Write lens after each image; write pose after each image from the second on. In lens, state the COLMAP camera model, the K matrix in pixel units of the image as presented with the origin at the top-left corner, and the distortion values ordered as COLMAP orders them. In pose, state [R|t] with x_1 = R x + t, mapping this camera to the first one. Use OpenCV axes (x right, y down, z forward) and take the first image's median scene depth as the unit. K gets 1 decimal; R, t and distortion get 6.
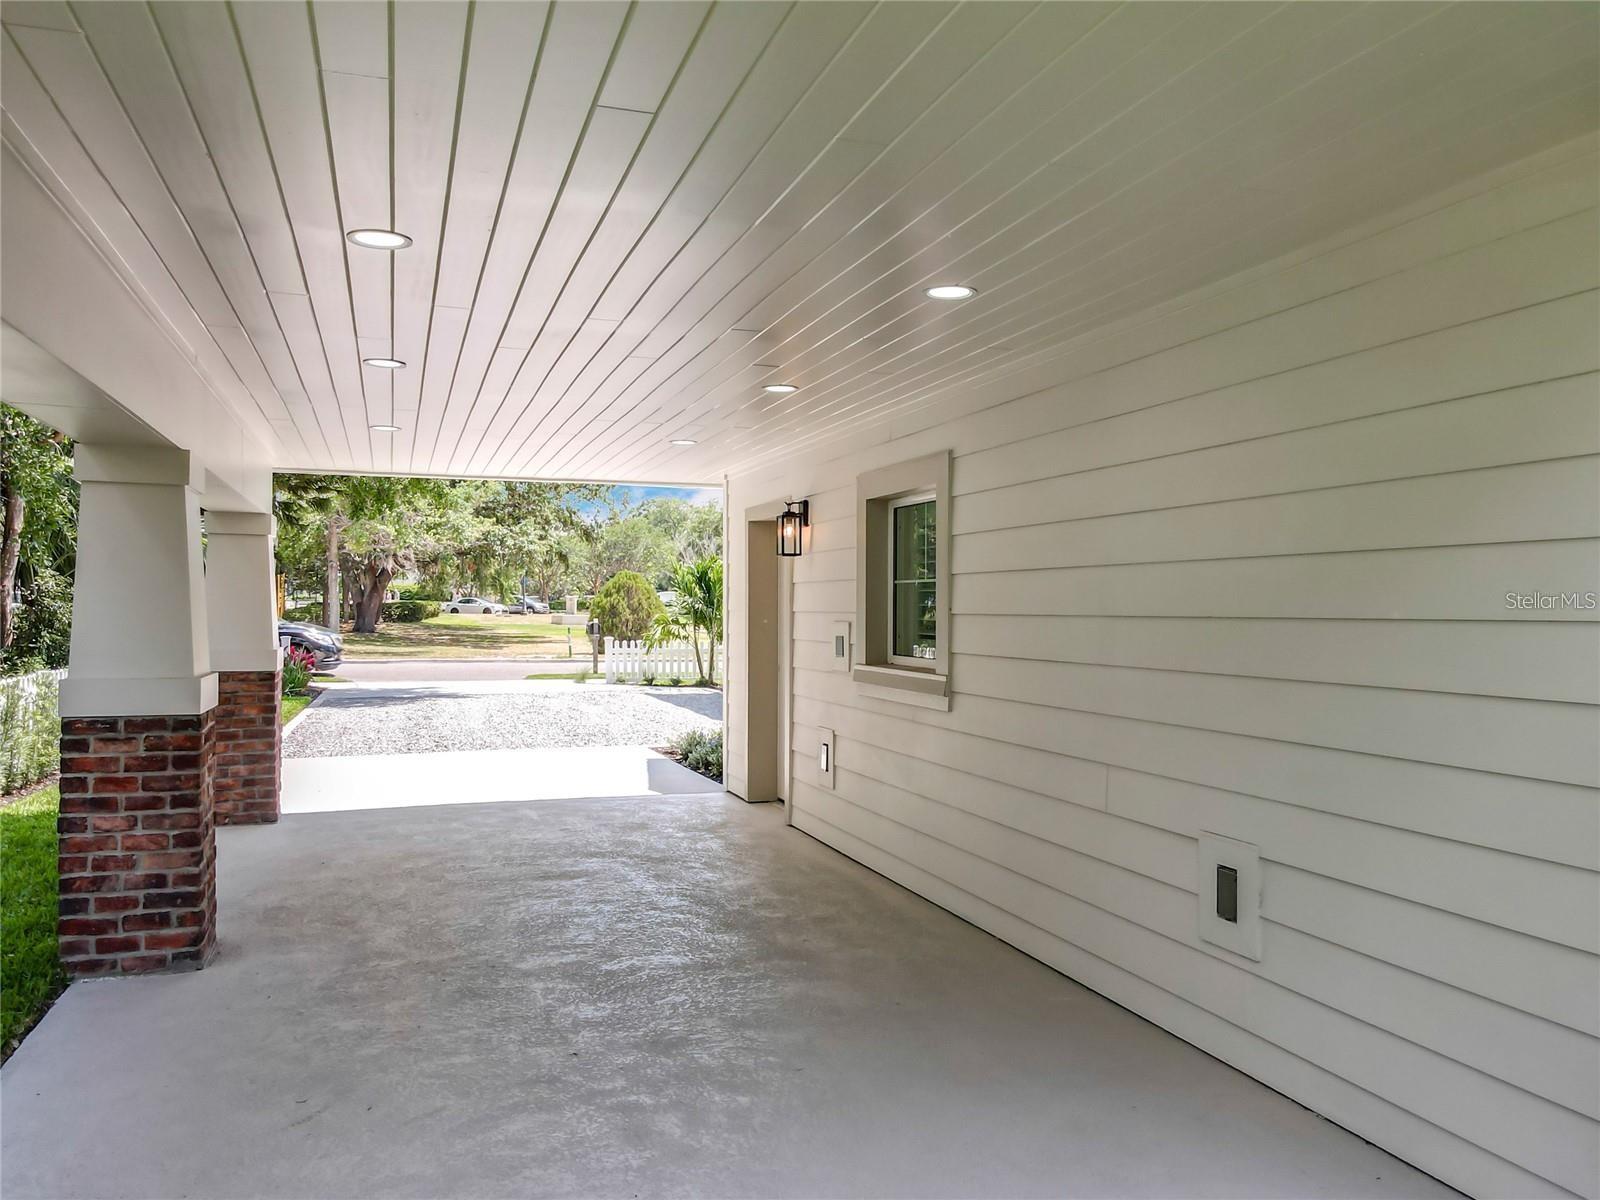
lens RADIAL K [[1181.4, 0, 793.5], [0, 1181.4, 600.1], [0, 0, 1]] dist [-0.050160, 0.001023]
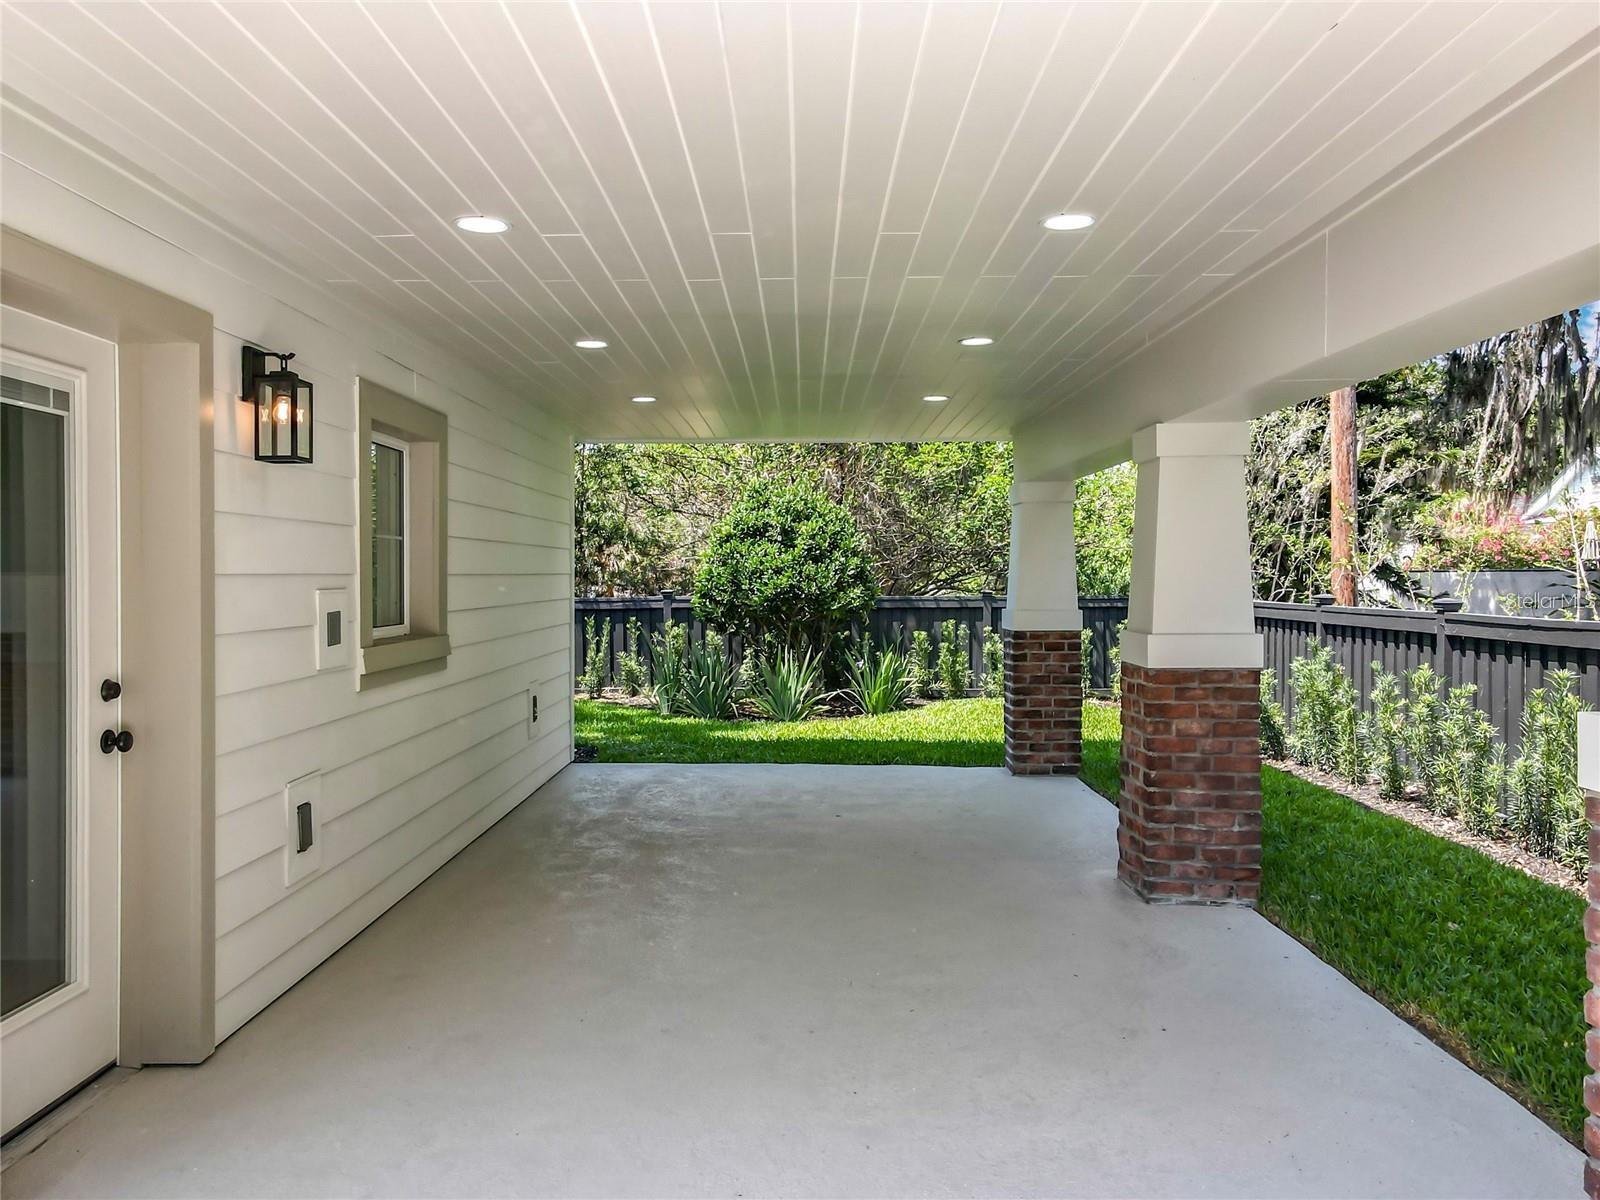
lens RADIAL K [[1181.4, 0, 796.0], [0, 1181.4, 593.1], [0, 0, 1]] dist [-0.050160, 0.001023]
pose [[-0.945664, -0.011702, 0.324935, -0.212808], [-0.008995, 0.999911, 0.009831, 0.006453], [-0.325022, 0.006374, -0.945685, 0.812499]]
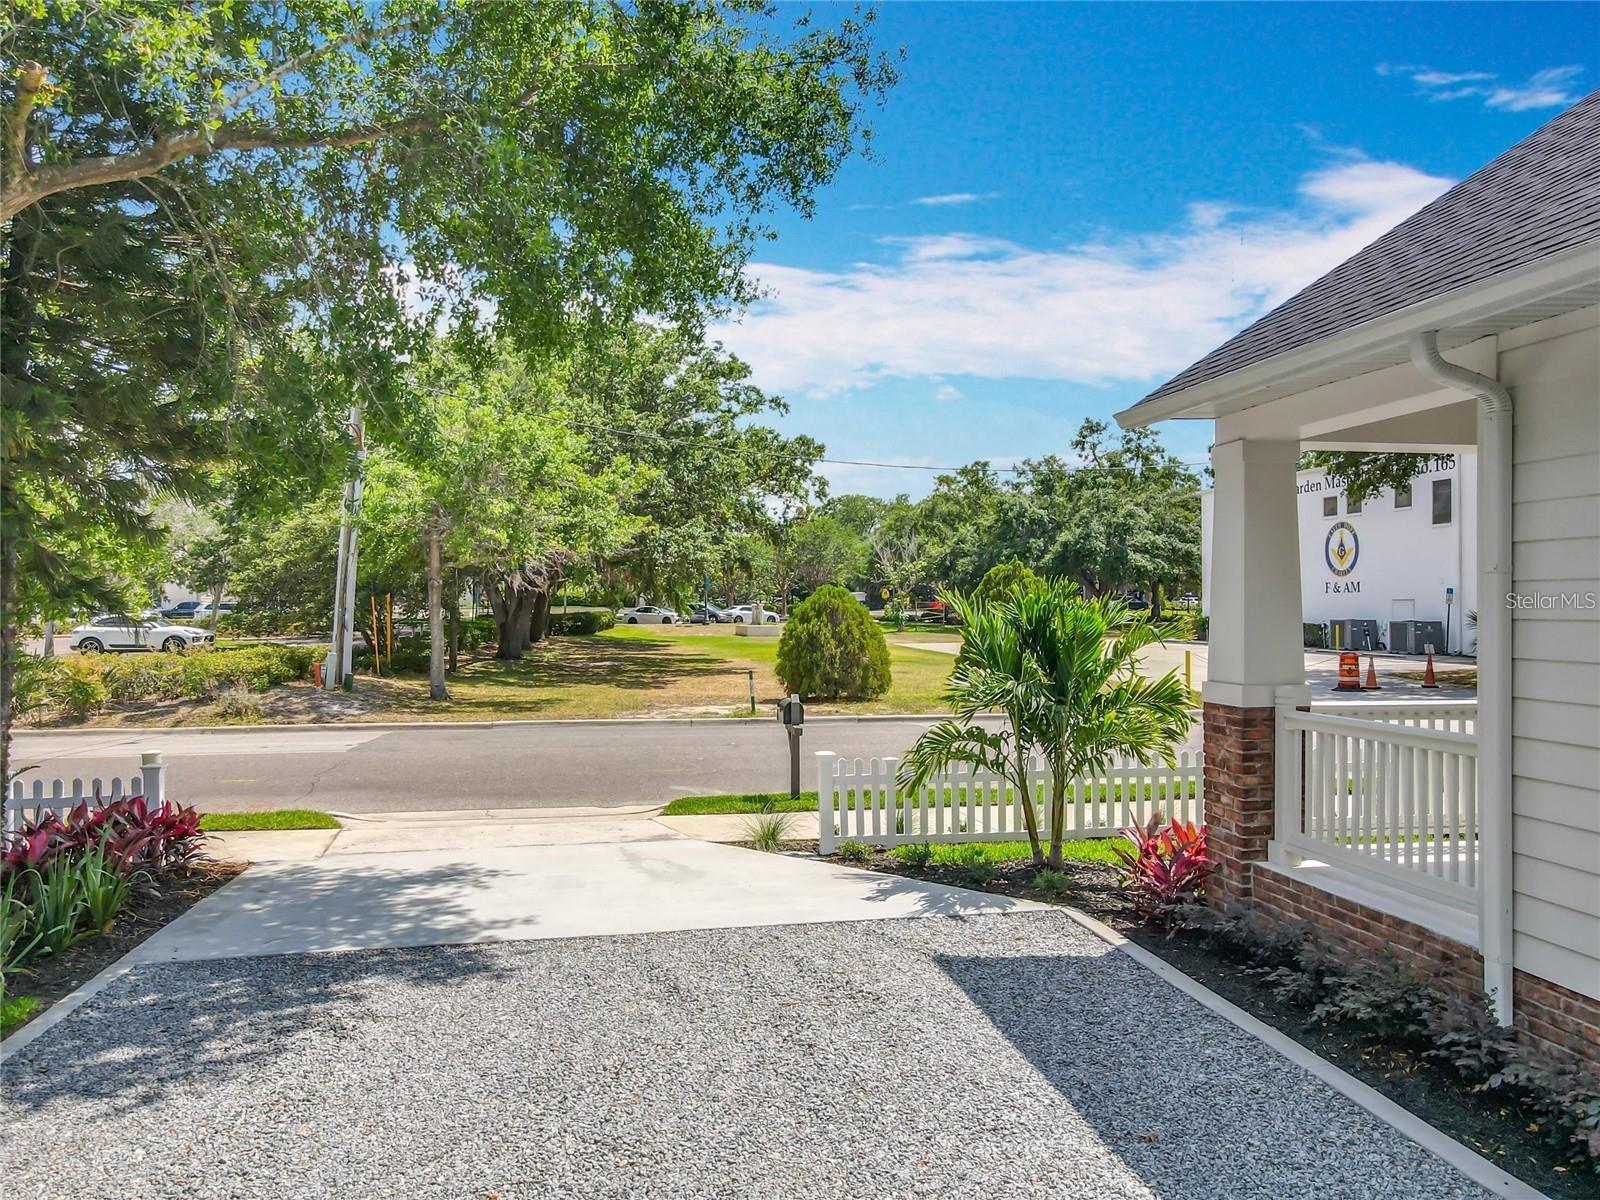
lens RADIAL K [[1181.4, 0, 802.8], [0, 1181.4, 600.0], [0, 0, 1]] dist [-0.050160, 0.001023]
pose [[0.988900, -0.011205, -0.148157, -0.051648], [0.011420, 0.999935, 0.000600, -0.016885], [0.148141, -0.002286, 0.988964, 0.289287]]
